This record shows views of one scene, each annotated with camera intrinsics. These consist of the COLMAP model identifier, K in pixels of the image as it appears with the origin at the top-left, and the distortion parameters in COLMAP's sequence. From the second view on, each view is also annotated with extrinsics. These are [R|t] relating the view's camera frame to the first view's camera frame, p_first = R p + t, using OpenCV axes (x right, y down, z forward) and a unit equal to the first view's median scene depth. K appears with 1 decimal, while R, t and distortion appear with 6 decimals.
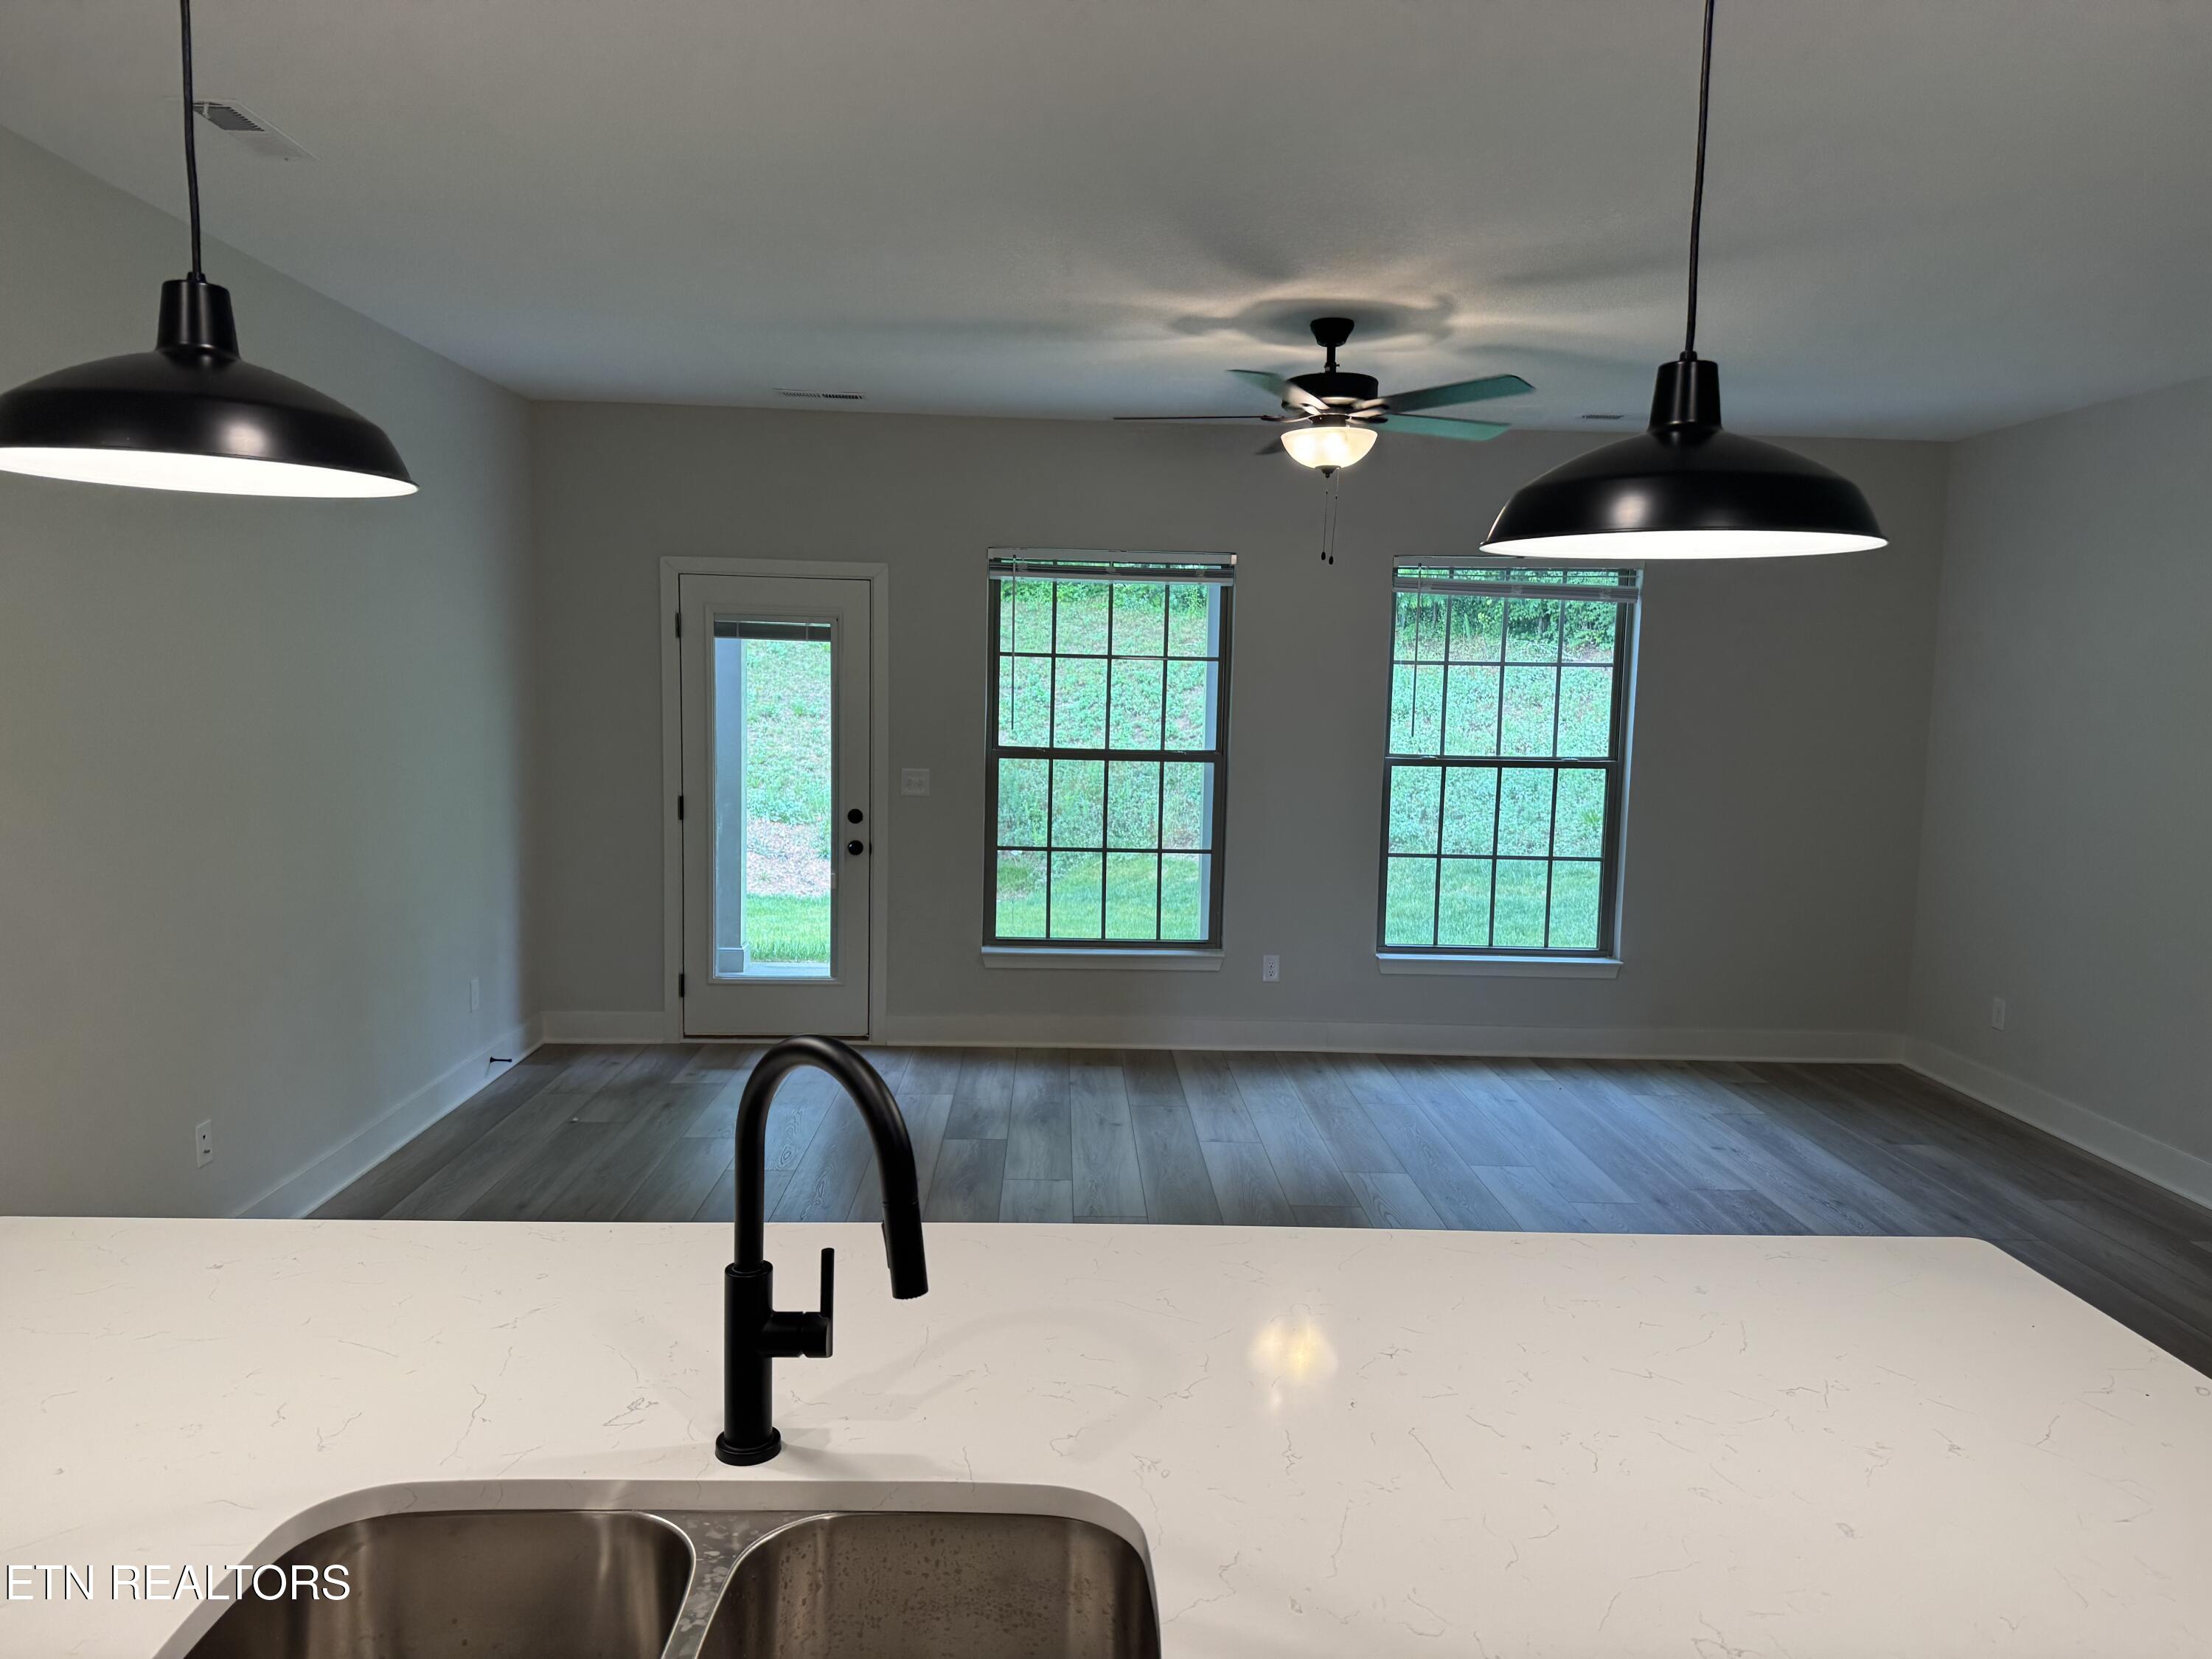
lens RADIAL K [[1562.1, 0, 1096.8], [0, 1562.1, 823.3], [0, 0, 1]] dist [0.003138, -0.012255]
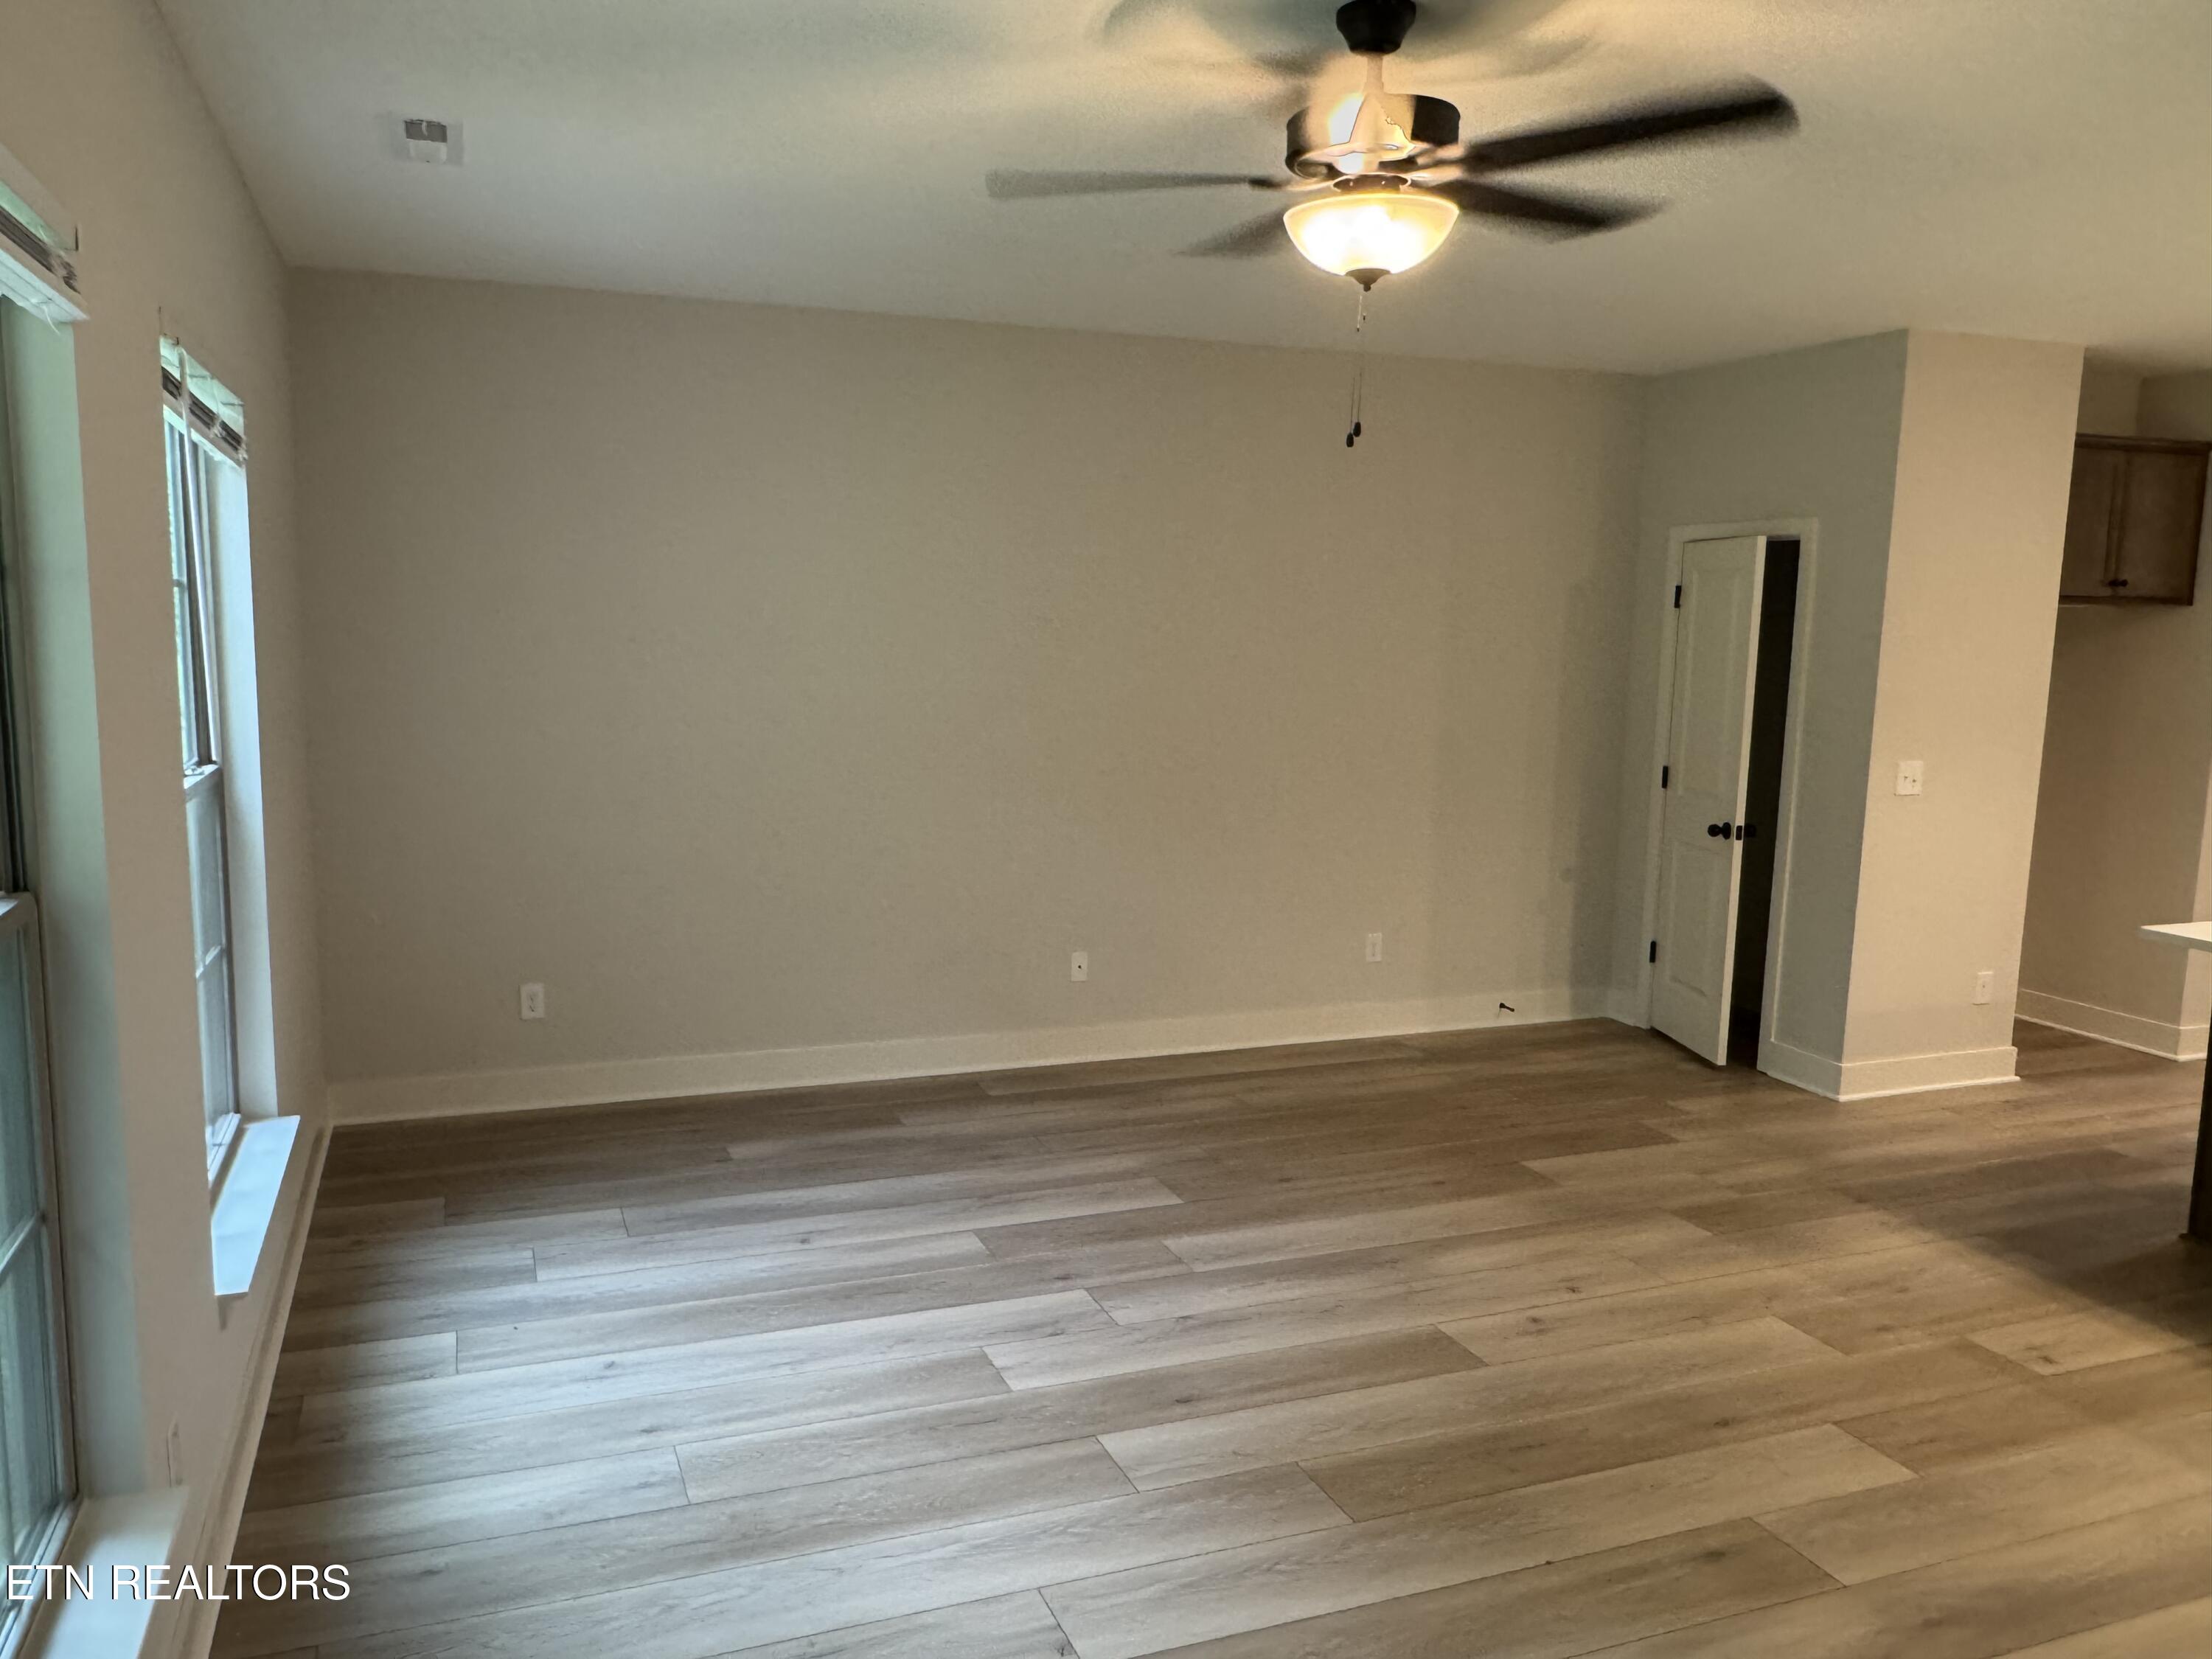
lens RADIAL K [[1562.1, 0, 1092.2], [0, 1562.1, 837.9], [0, 0, 1]] dist [0.003138, -0.012255]
pose [[-0.339628, -0.156255, 0.927490, -0.289621], [0.062238, 0.980209, 0.187927, -0.103425], [-0.938498, 0.121550, -0.323182, 1.046922]]
